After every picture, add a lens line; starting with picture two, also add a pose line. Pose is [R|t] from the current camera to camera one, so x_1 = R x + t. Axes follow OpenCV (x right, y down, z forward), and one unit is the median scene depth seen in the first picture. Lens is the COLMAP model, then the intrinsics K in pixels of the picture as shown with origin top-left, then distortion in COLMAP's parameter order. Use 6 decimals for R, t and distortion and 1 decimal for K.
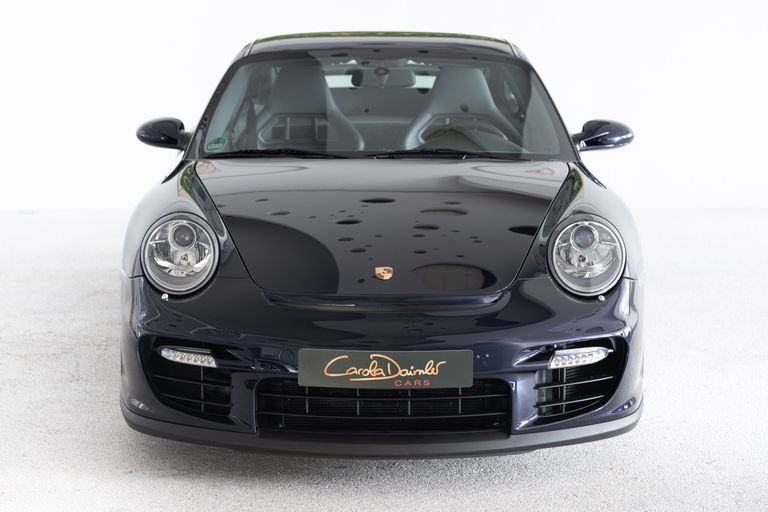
lens RADIAL K [[2029.2, 0, 384.0], [0, 2029.2, 256.0], [0, 0, 1]] dist [-0.017190, -0.277116]
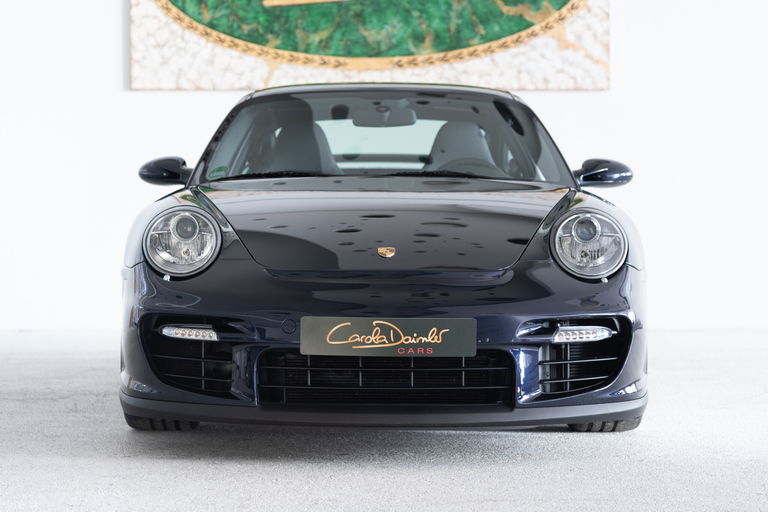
lens RADIAL K [[2029.2, 0, 384.0], [0, 2029.2, 256.0], [0, 0, 1]] dist [-0.017190, -0.277116]
pose [[0.999996, 0.000629, 0.002916, -0.004145], [-0.000241, 0.991362, -0.131152, 0.141703], [-0.002973, 0.131151, 0.991358, 0.009940]]
